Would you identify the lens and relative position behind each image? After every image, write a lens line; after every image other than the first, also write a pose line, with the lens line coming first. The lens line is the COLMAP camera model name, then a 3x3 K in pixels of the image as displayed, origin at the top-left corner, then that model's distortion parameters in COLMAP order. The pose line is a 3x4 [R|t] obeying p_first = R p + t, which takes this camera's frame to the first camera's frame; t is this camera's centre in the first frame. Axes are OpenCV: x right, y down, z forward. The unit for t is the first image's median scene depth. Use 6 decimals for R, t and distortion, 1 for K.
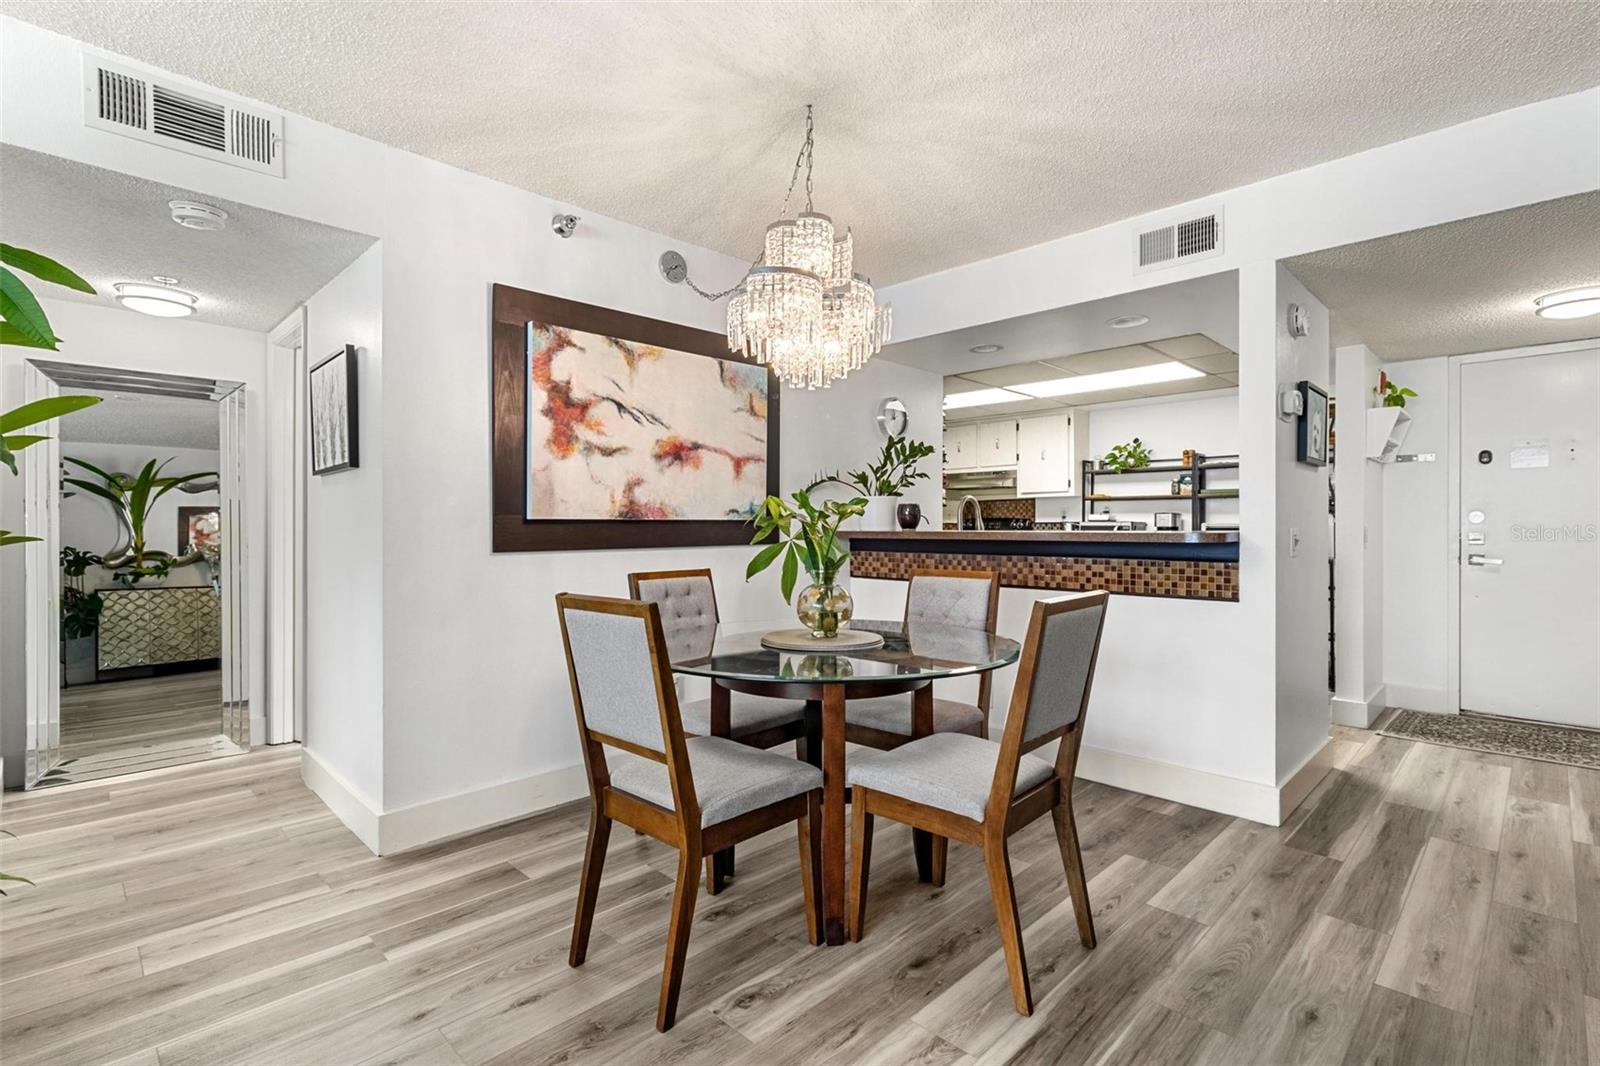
lens RADIAL K [[759.2, 0, 804.3], [0, 759.2, 522.9], [0, 0, 1]] dist [0.001711, 0.000797]
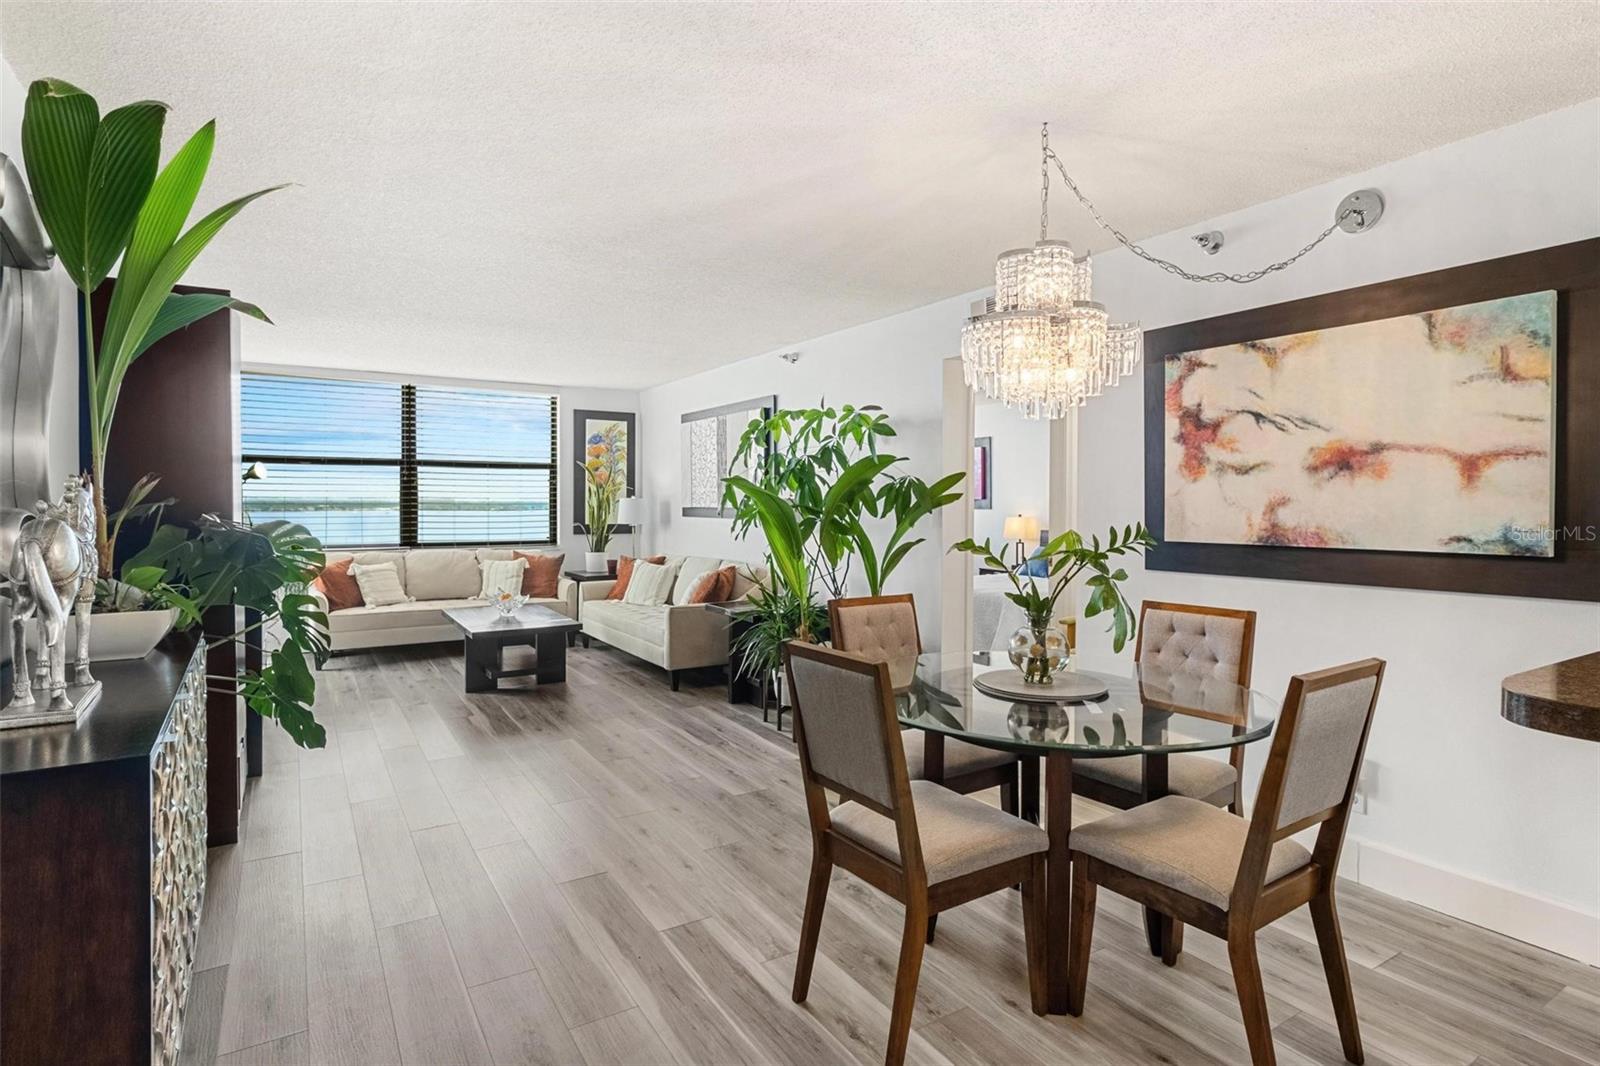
lens RADIAL K [[759.2, 0, 772.6], [0, 759.2, 511.3], [0, 0, 1]] dist [0.001711, 0.000797]
pose [[-0.229599, 0.015326, -0.973165, 0.751023], [0.016801, 0.999789, 0.011782, -0.063692], [0.973140, -0.013645, -0.229809, 0.653450]]
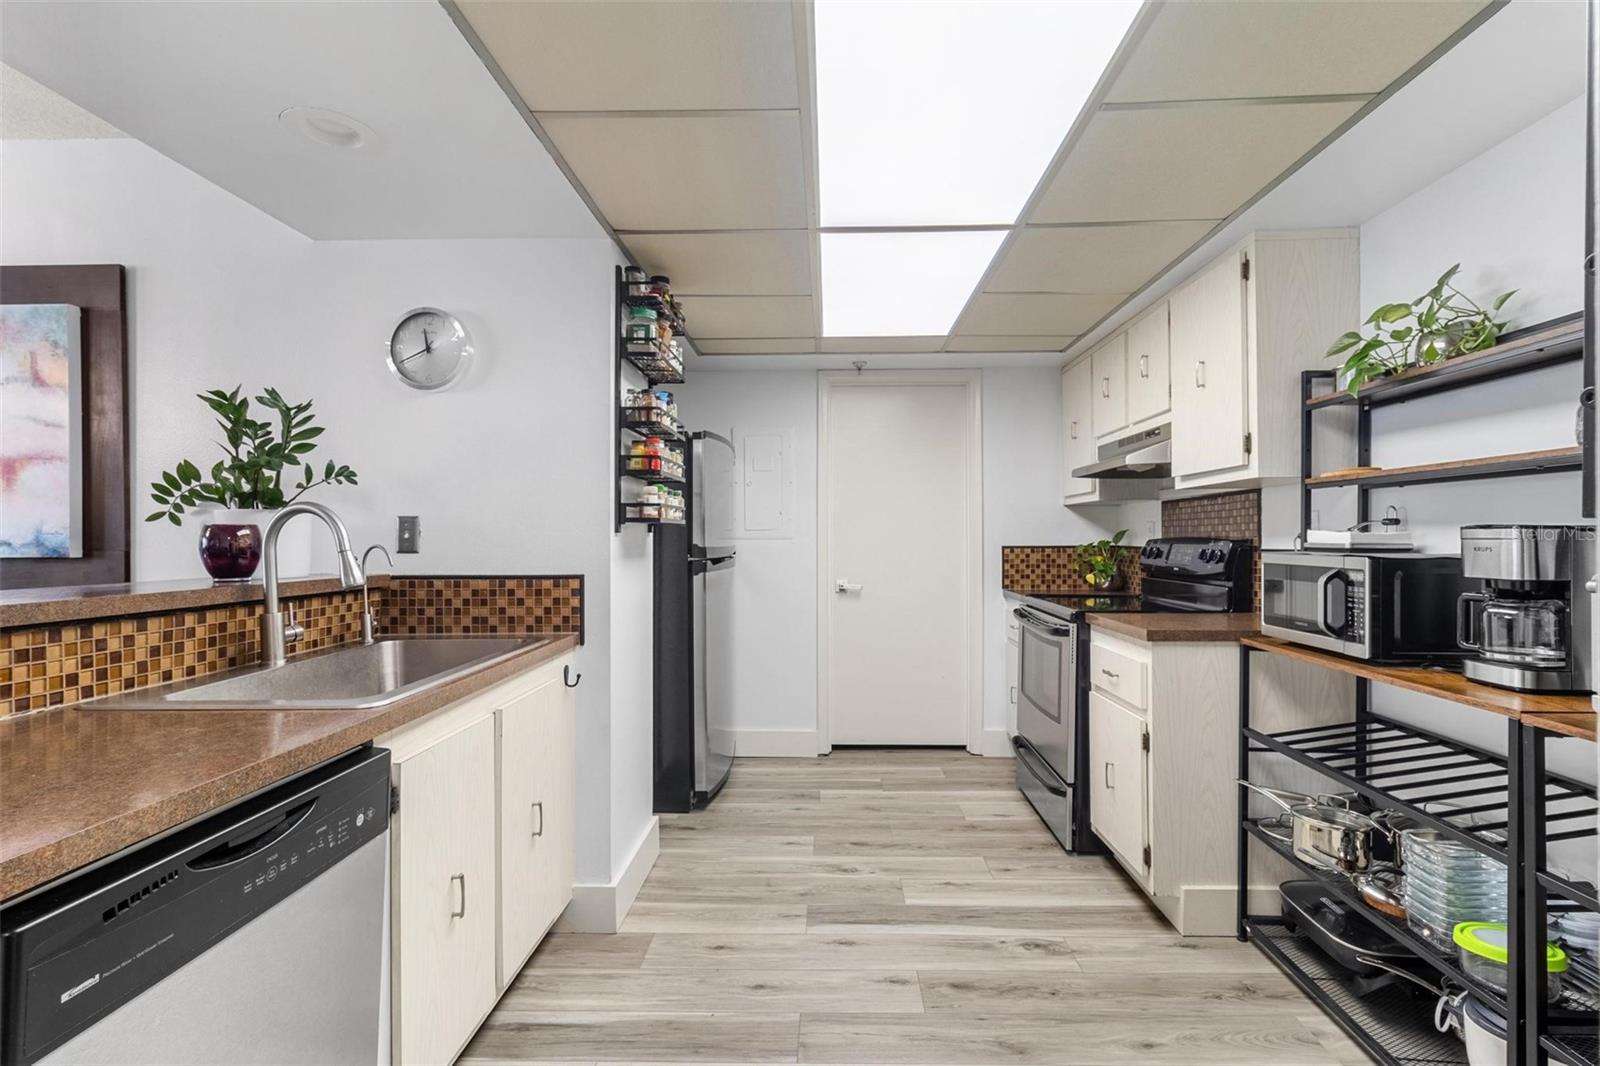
lens RADIAL K [[759.2, 0, 801.6], [0, 759.2, 535.6], [0, 0, 1]] dist [0.001711, 0.000797]
pose [[0.677501, 0.009661, -0.735459, 0.922125], [0.006106, 0.999805, 0.018758, -0.033364], [0.735497, -0.017199, 0.677310, 1.189406]]
